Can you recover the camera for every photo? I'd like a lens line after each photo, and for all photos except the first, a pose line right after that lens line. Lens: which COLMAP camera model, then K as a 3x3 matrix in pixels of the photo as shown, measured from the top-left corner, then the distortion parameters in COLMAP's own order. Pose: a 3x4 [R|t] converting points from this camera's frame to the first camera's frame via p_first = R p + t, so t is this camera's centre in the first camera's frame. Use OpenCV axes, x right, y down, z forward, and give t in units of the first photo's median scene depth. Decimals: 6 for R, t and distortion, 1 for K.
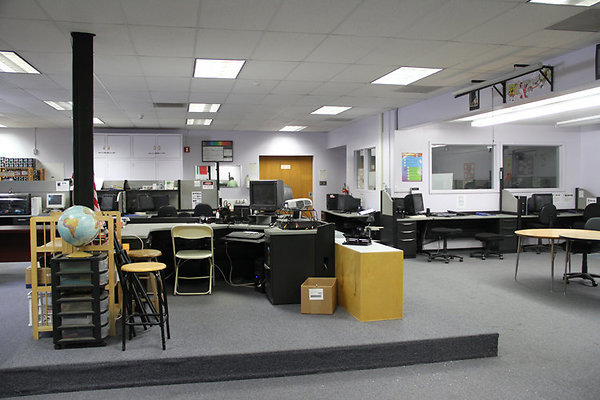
lens RADIAL K [[516.4, 0, 300.0], [0, 516.4, 200.0], [0, 0, 1]] dist [0.001958, 0.002714]
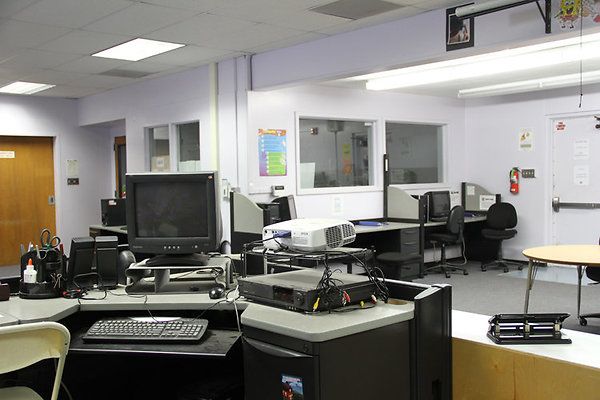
lens RADIAL K [[577.3, 0, 221.6], [0, 577.3, 199.1], [0, 0, 1]] dist [0.009725, 0.015218]
pose [[0.891868, -0.027412, 0.451464, -0.150869], [0.028547, 0.999583, 0.004298, -0.012779], [-0.451393, 0.009054, 0.892279, 0.414152]]
